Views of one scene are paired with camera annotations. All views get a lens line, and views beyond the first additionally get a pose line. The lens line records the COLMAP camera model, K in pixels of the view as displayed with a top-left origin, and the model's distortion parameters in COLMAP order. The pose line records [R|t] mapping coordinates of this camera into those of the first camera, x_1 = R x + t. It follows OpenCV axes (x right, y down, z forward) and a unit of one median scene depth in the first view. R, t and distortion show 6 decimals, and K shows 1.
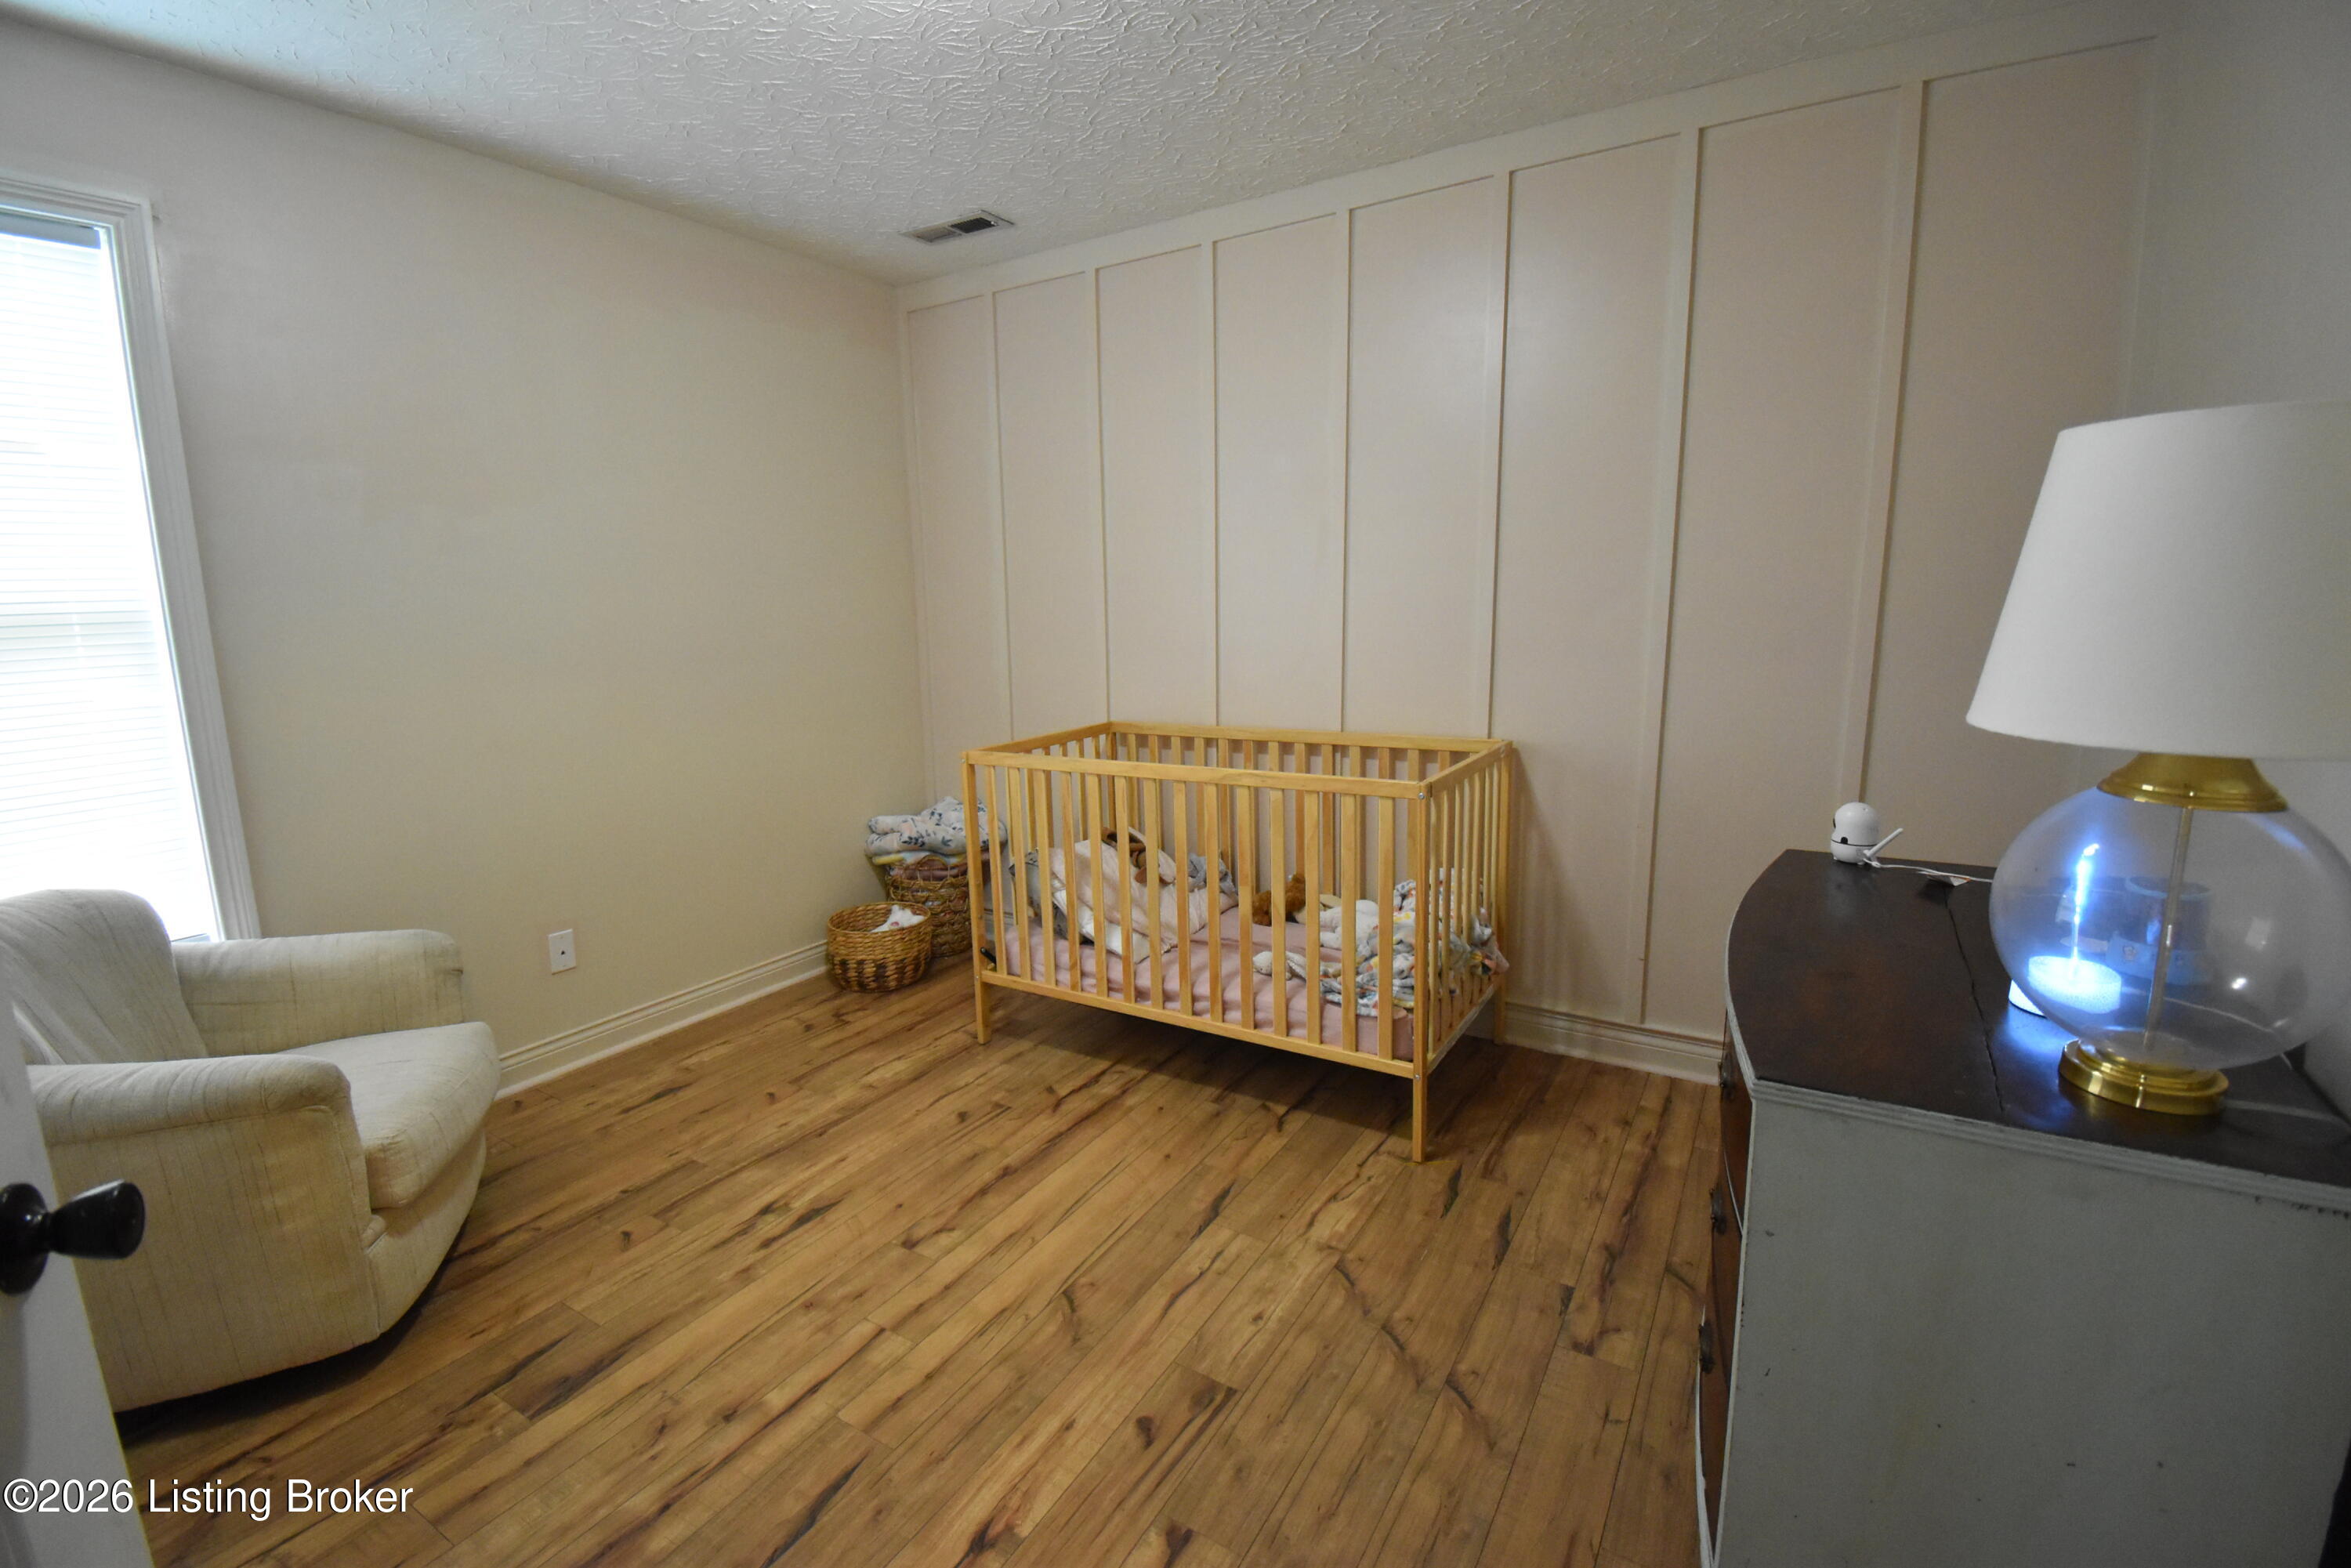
lens RADIAL K [[1035.2, 0, 1170.8], [0, 1035.2, 775.2], [0, 0, 1]] dist [0.029691, -0.030420]
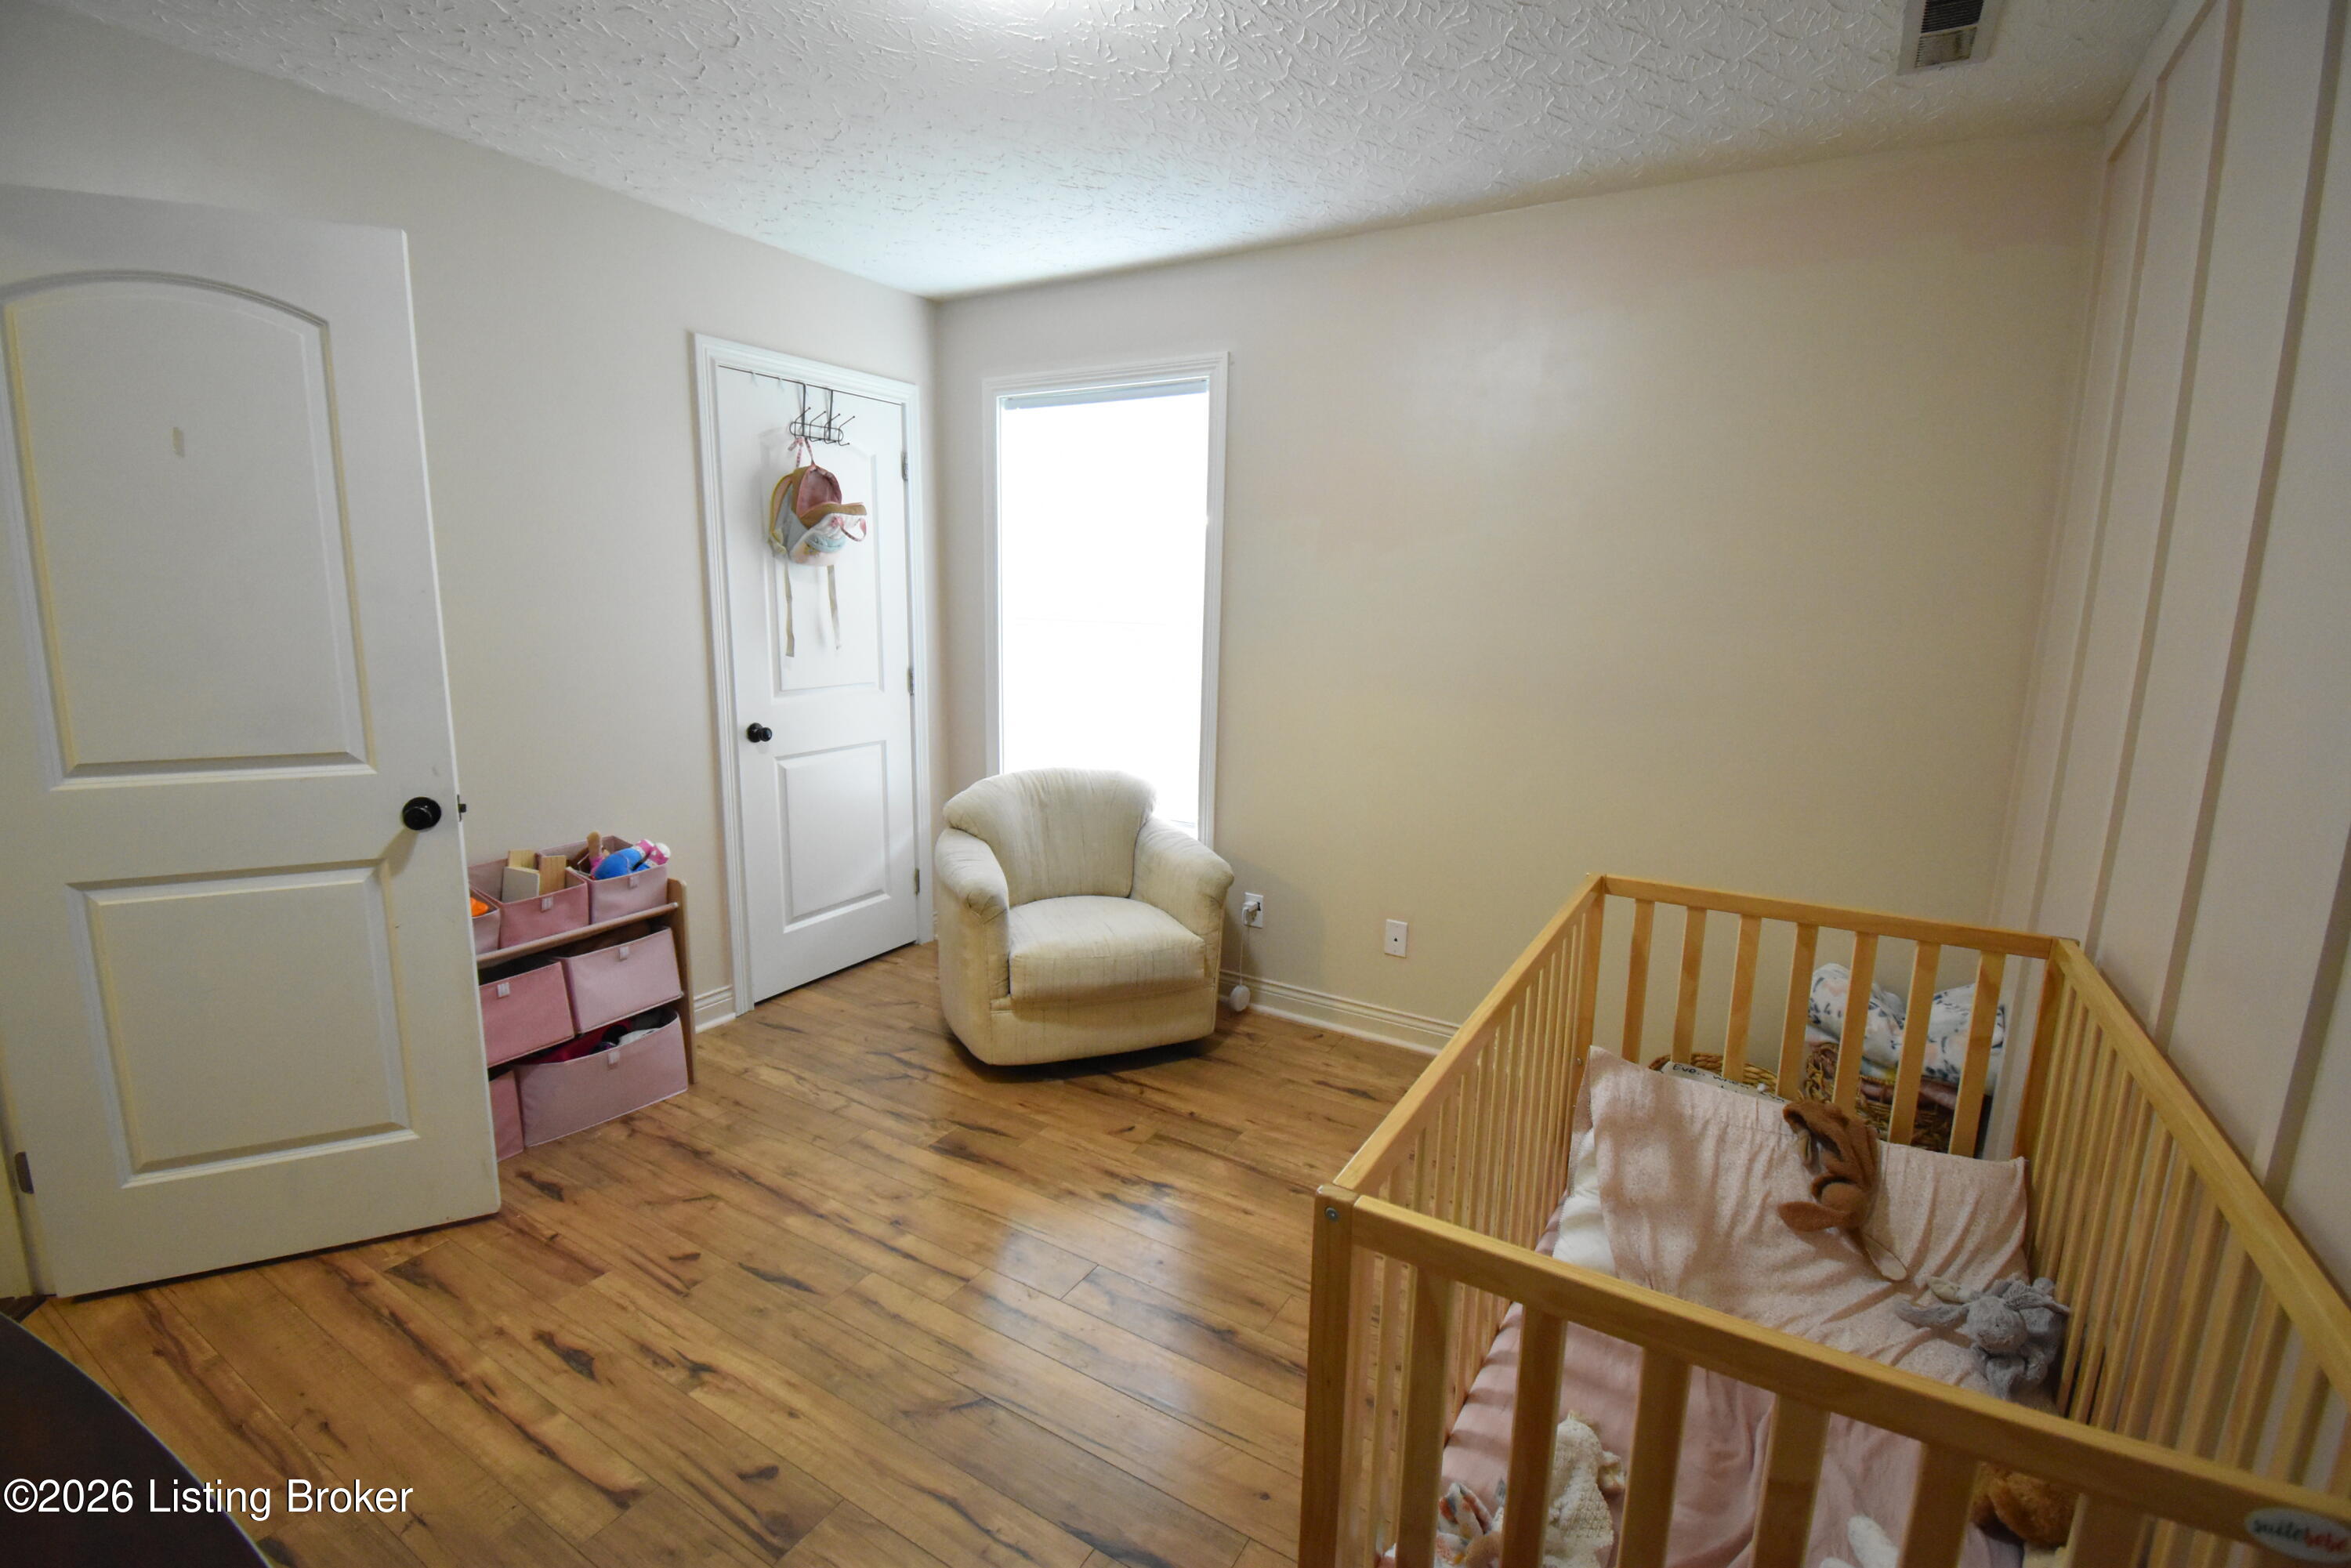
lens RADIAL K [[1035.2, 0, 1170.8], [0, 1035.2, 775.2], [0, 0, 1]] dist [0.029691, -0.030420]
pose [[0.008757, 0.195302, -0.980704, 0.780592], [-0.187188, 0.963725, 0.190249, -0.275662], [0.982285, 0.181910, 0.044998, 1.130985]]
